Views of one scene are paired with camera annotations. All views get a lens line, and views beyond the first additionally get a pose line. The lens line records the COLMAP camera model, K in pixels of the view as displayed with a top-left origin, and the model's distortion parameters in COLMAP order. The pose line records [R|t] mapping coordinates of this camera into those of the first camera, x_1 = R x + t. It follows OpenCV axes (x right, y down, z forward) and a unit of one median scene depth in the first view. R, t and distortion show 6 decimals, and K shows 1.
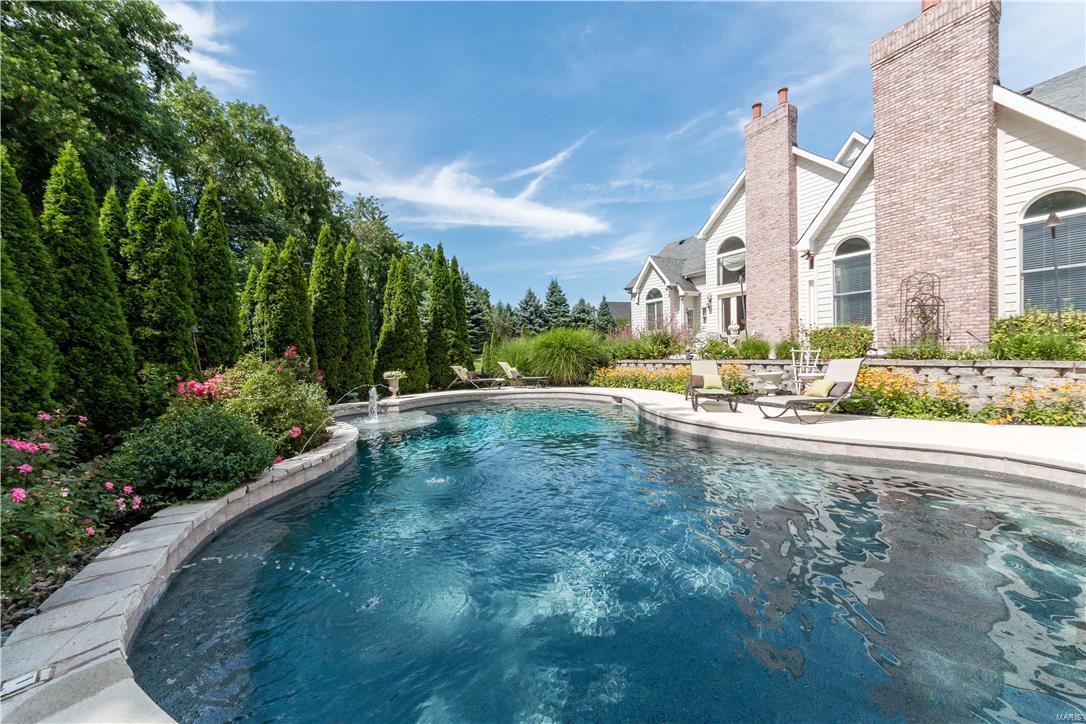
lens RADIAL K [[416.7, 0, 543.0], [0, 416.7, 362.0], [0, 0, 1]] dist [-0.001360, -0.000349]
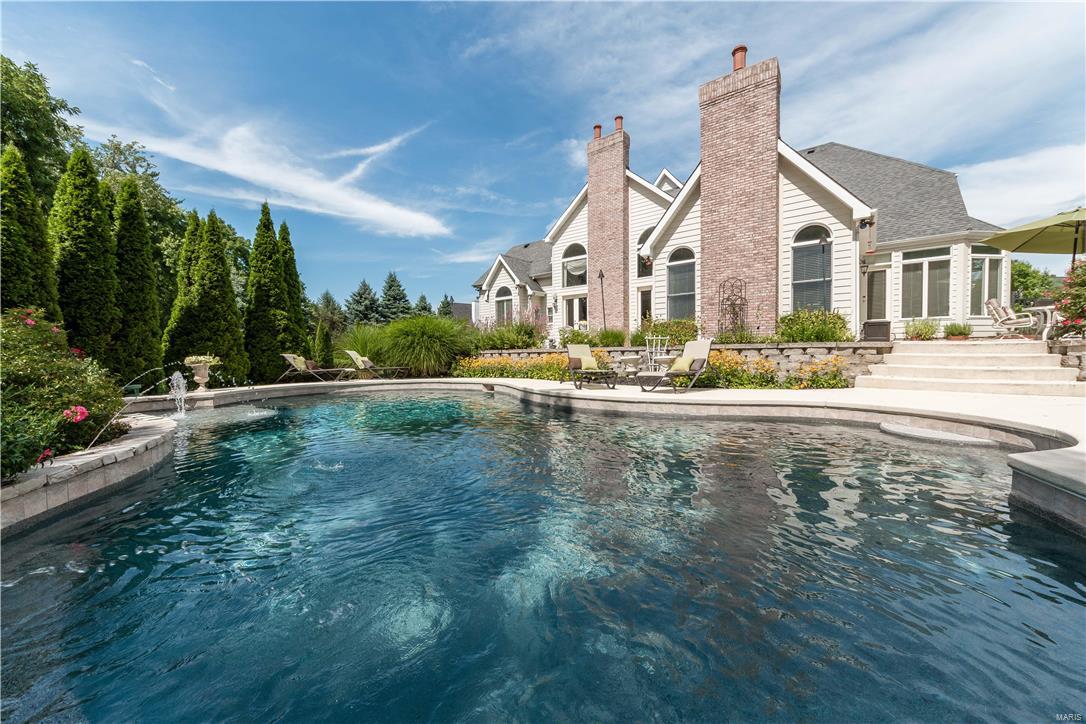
lens RADIAL K [[411.3, 0, 545.7], [0, 411.3, 368.6], [0, 0, 1]] dist [-0.000384, -0.000201]
pose [[0.918500, -0.000018, 0.395422, -0.068954], [-0.002176, 0.999985, 0.005099, 0.035763], [-0.395416, -0.005544, 0.918486, 0.053896]]
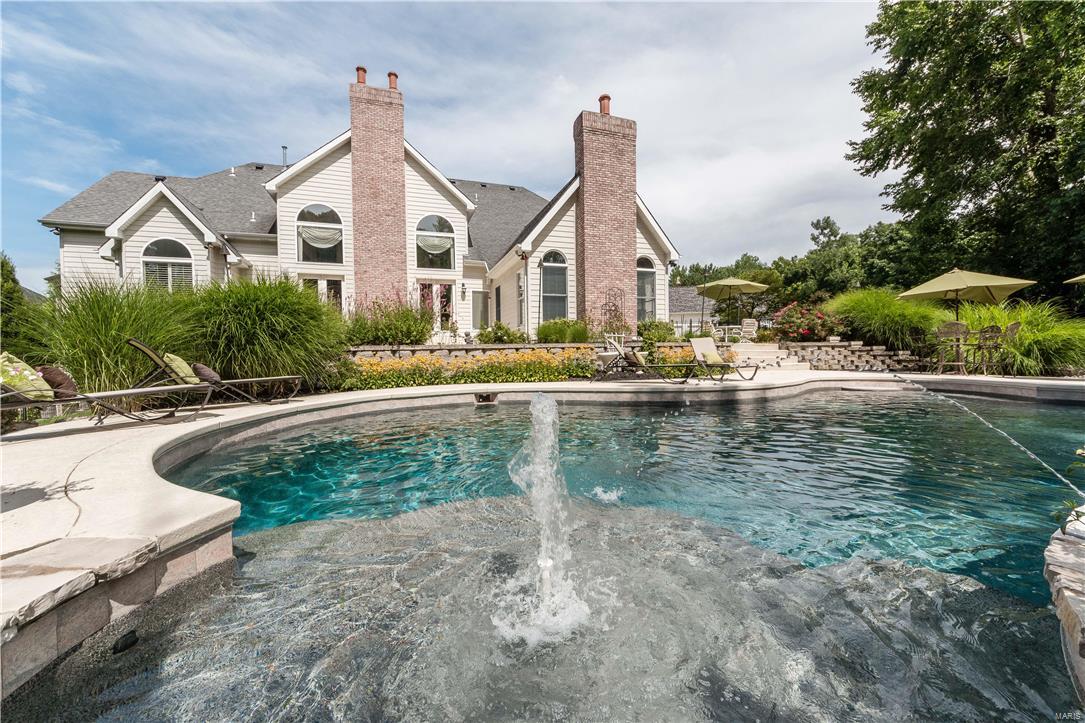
lens RADIAL K [[416.3, 0, 542.5], [0, 416.3, 361.5], [0, 0, 1]] dist [-0.001360, -0.000349]
pose [[0.172380, -0.001321, 0.985030, -0.410665], [0.033054, 0.999444, -0.004444, 0.032496], [-0.984476, 0.033325, 0.172328, 0.676408]]
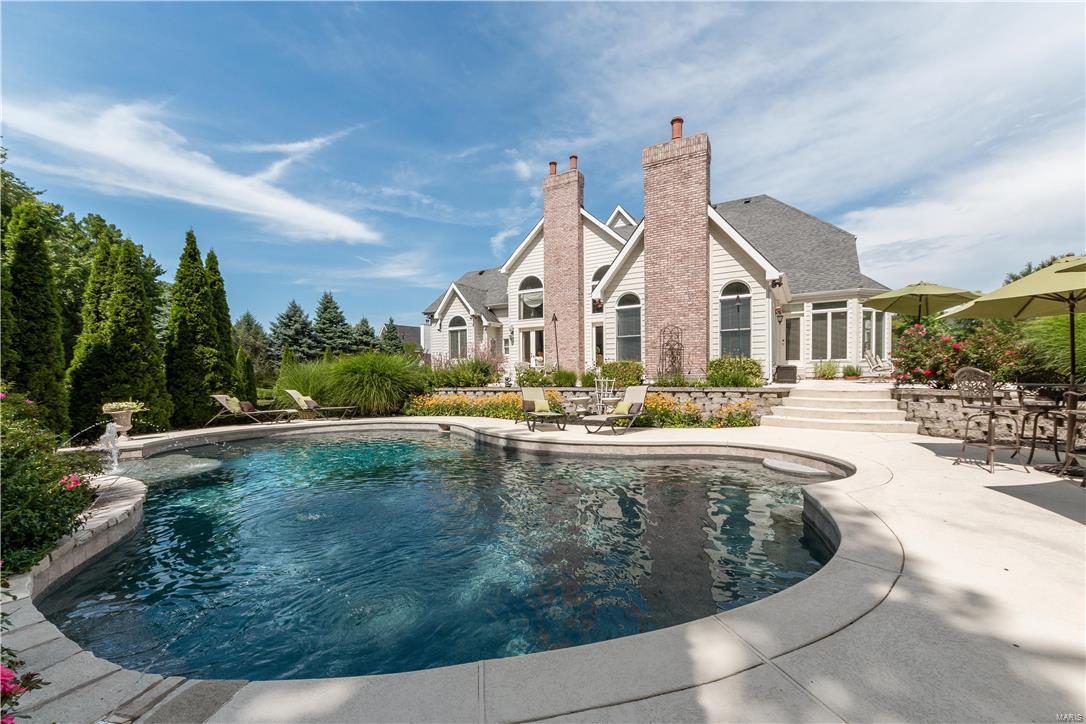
lens RADIAL K [[436.0, 0, 581.0], [0, 436.0, 390.4], [0, 0, 1]] dist [0.002054, -0.000131]
pose [[0.834106, 0.000109, 0.551604, -0.105871], [0.001958, 0.999993, -0.003159, 0.005687], [-0.551601, 0.003715, 0.834100, -0.039019]]
